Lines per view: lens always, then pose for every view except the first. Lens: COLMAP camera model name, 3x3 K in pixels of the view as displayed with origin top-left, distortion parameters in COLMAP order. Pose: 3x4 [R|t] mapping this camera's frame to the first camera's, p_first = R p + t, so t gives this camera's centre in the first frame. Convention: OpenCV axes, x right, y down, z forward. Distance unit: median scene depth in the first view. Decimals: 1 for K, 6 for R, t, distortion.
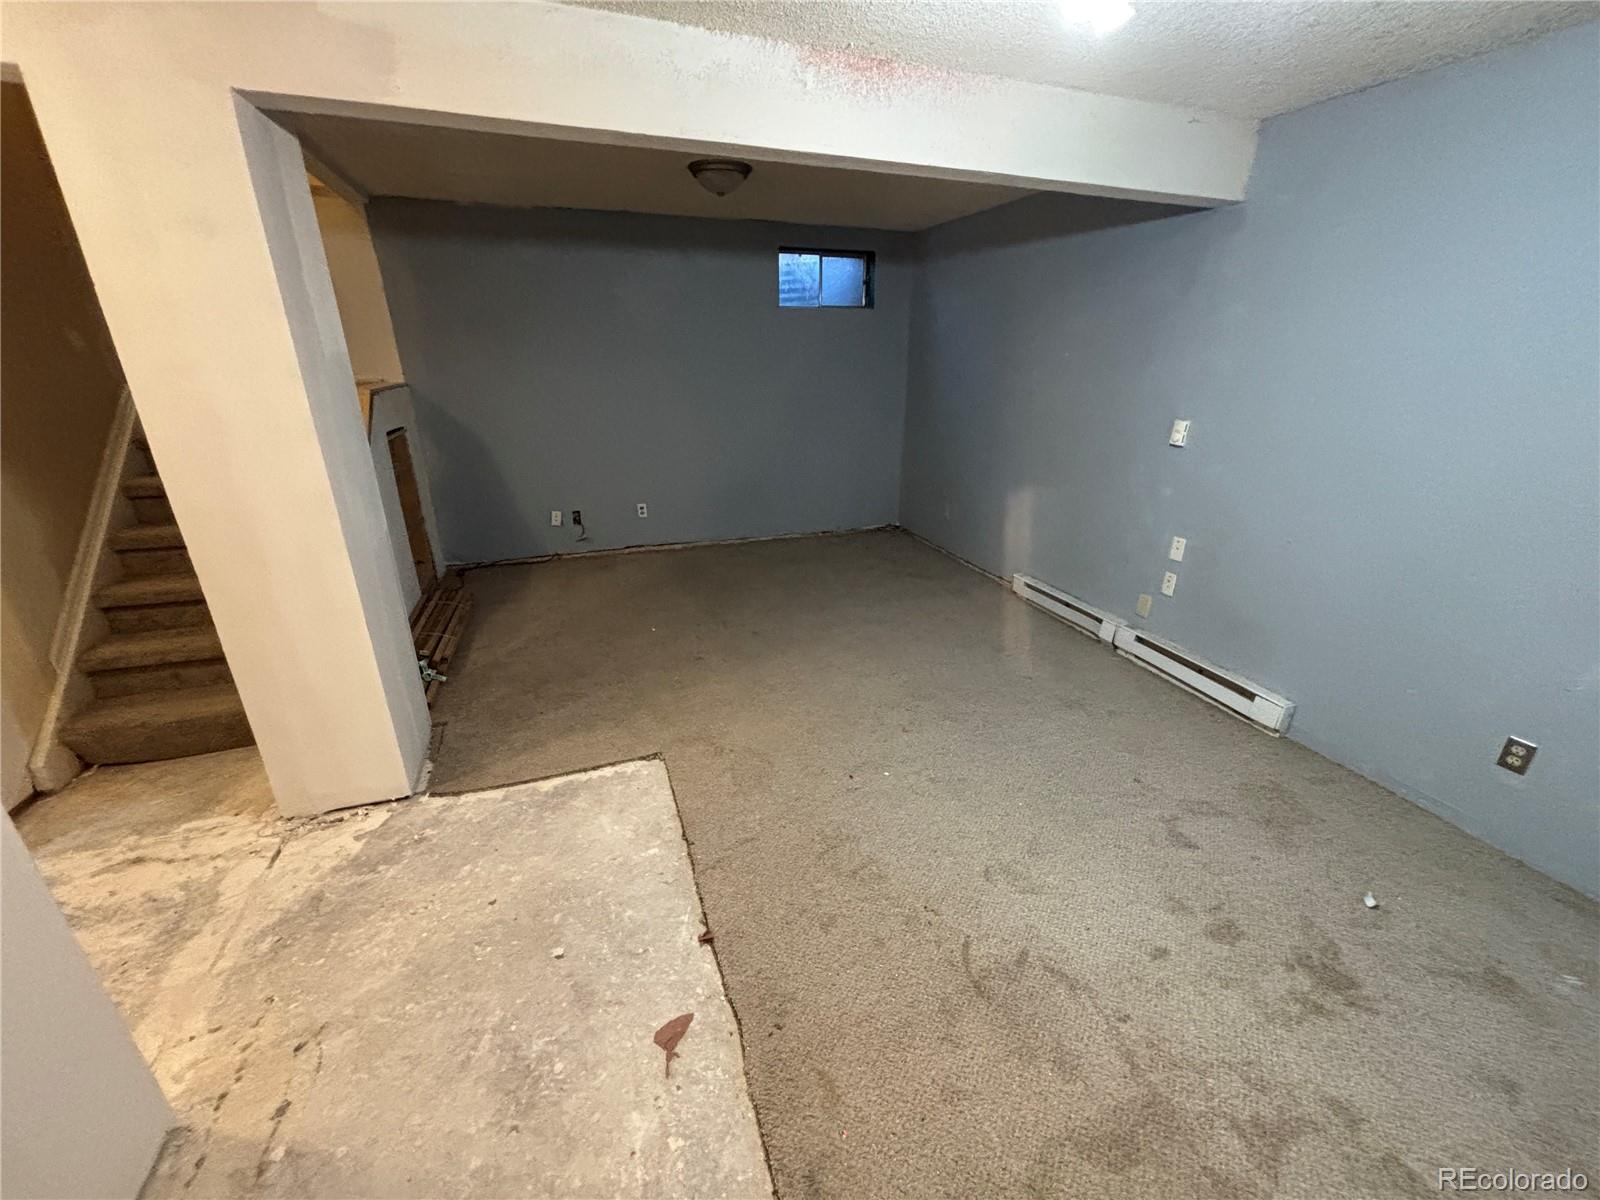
lens RADIAL K [[642.9, 0, 798.3], [0, 642.9, 600.1], [0, 0, 1]] dist [-0.002999, -0.000499]
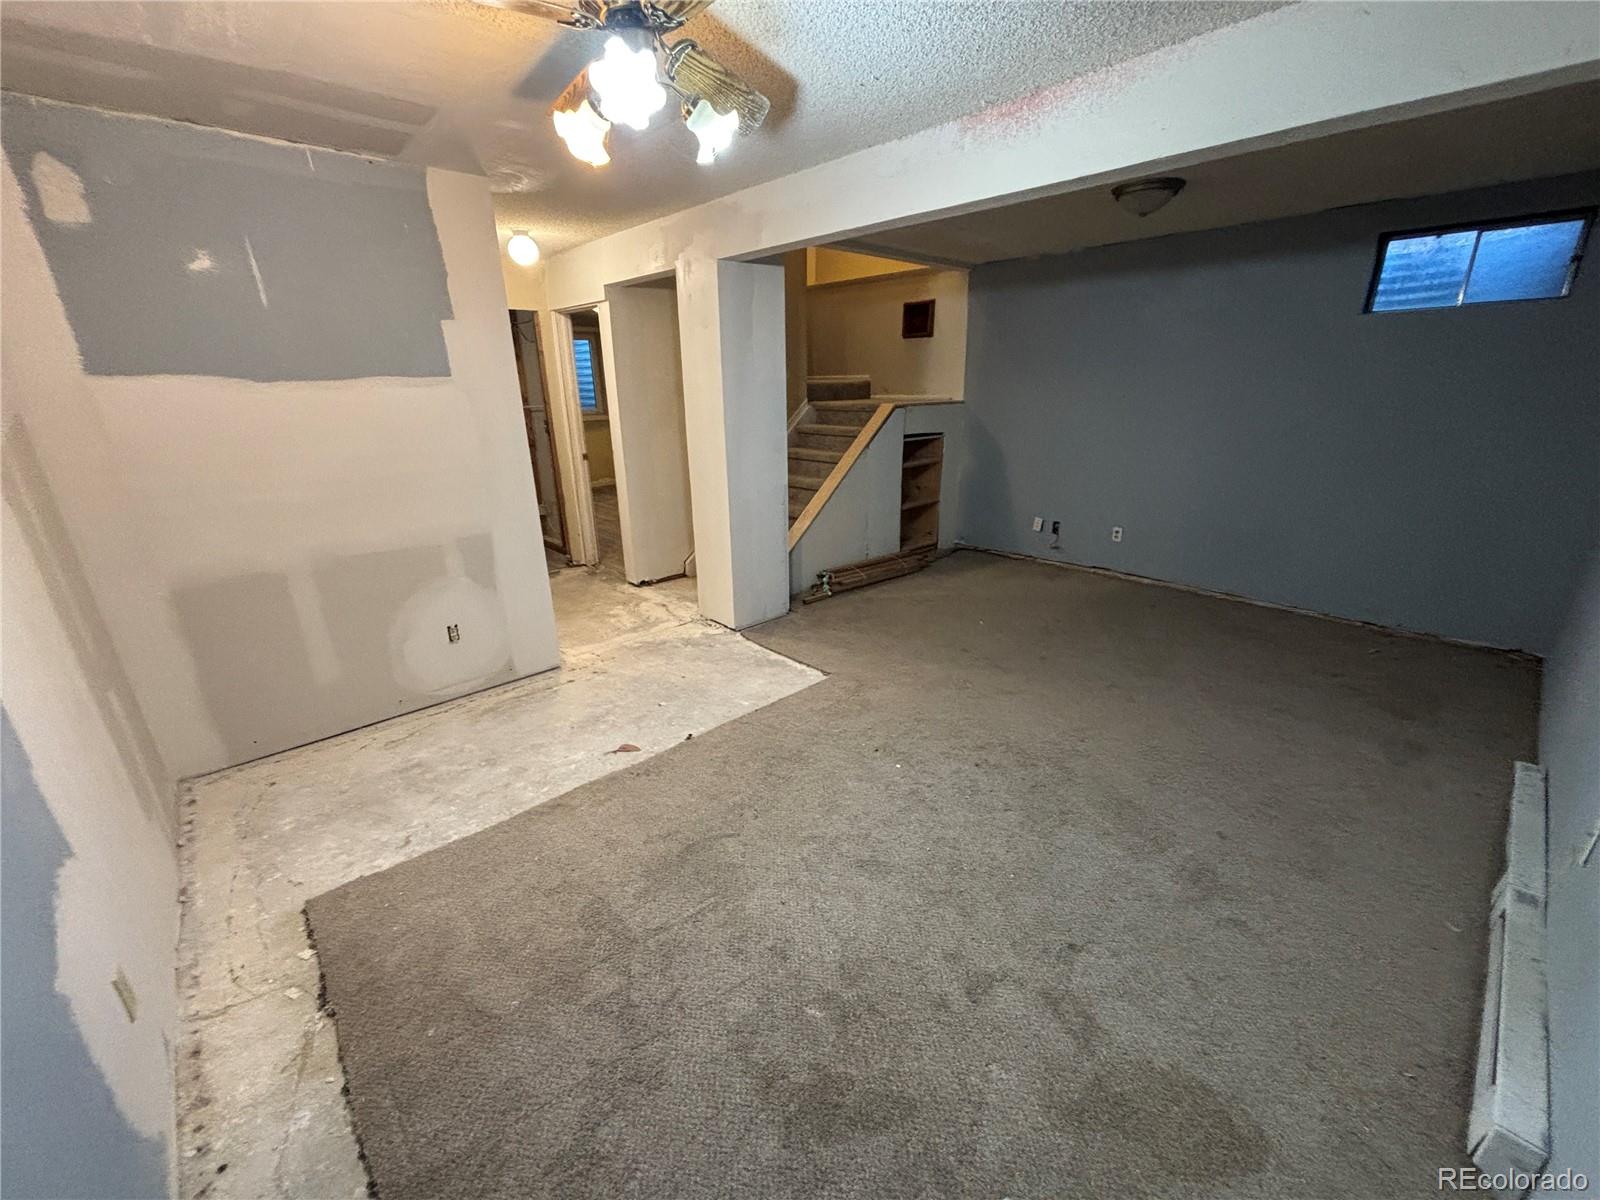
lens RADIAL K [[642.9, 0, 798.3], [0, 642.9, 600.1], [0, 0, 1]] dist [-0.002999, -0.000499]
pose [[0.394927, 0.288432, -0.872262, 0.823227], [-0.318168, 0.933624, 0.164668, -0.096508], [0.861860, 0.212493, 0.460483, 0.272479]]
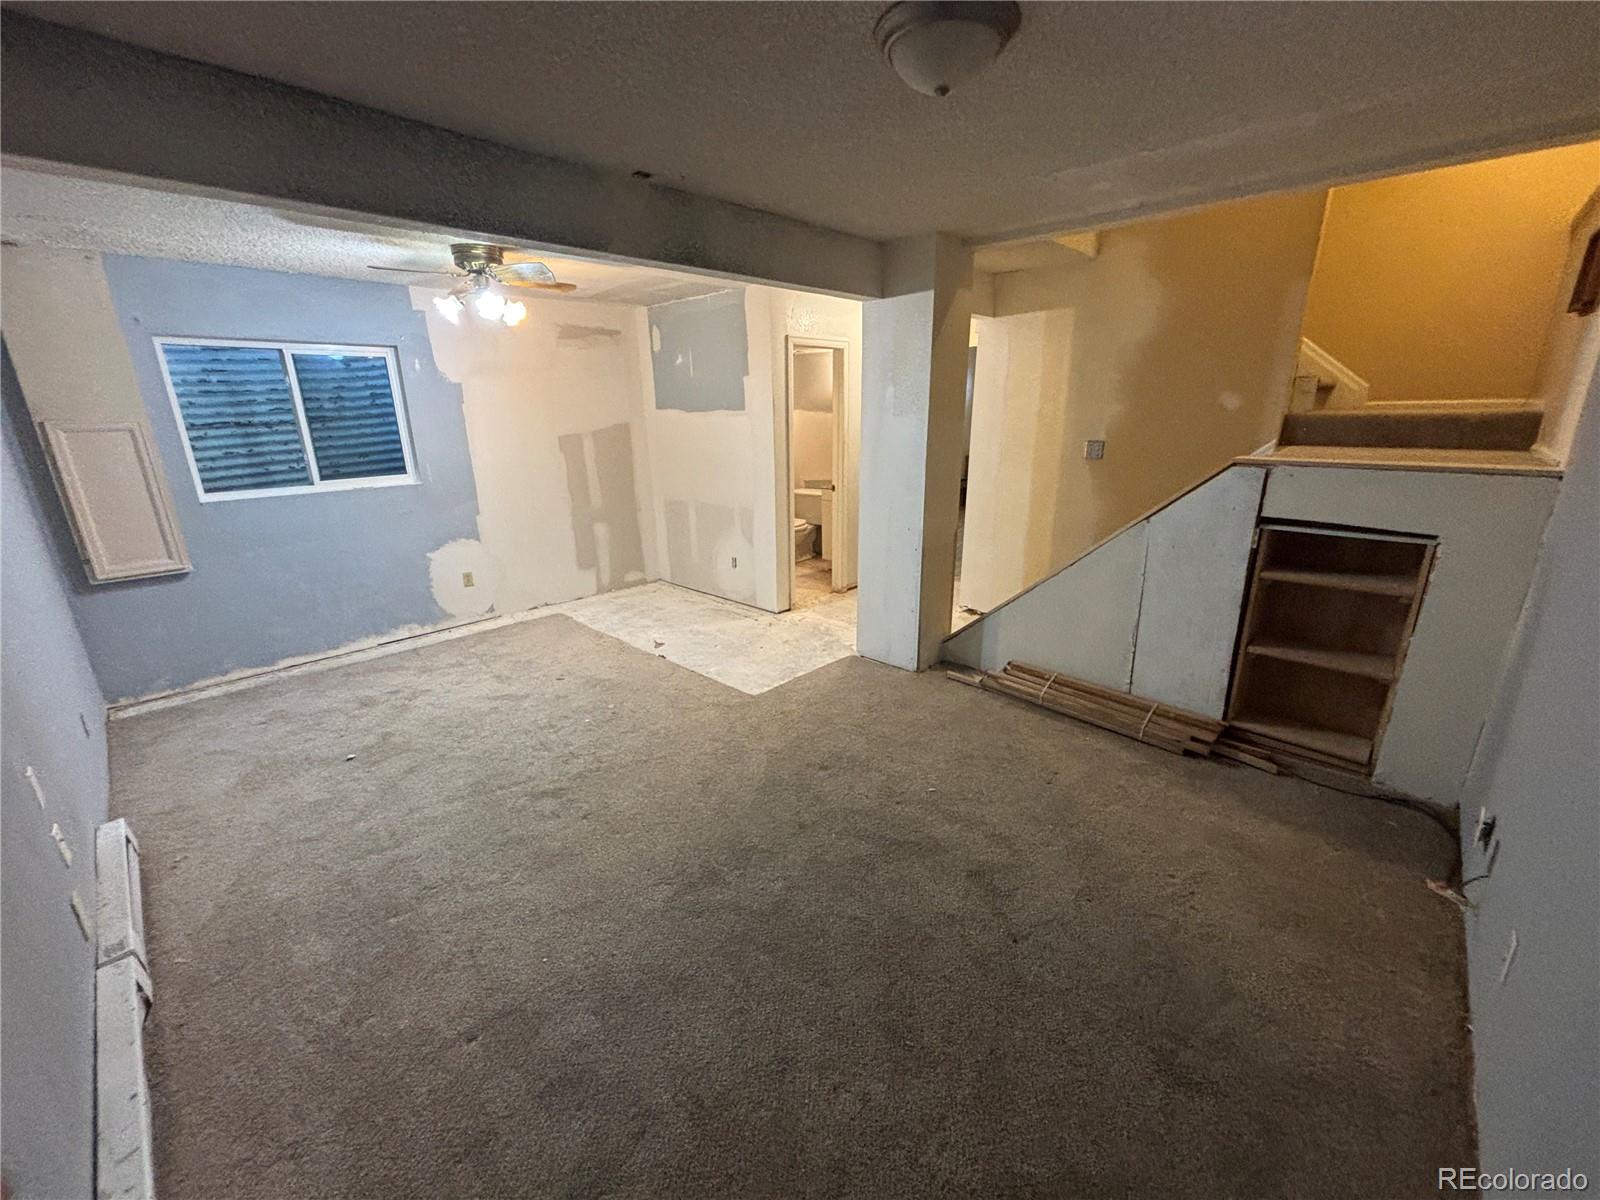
lens RADIAL K [[631.3, 0, 800.0], [0, 631.3, 600.0], [0, 0, 1]] dist [0.032328, -0.000173]
pose [[-0.884099, 0.142083, -0.445176, 0.272484], [-0.161820, 0.800628, 0.576896, -0.697899], [0.438388, 0.582071, -0.684843, 1.751630]]
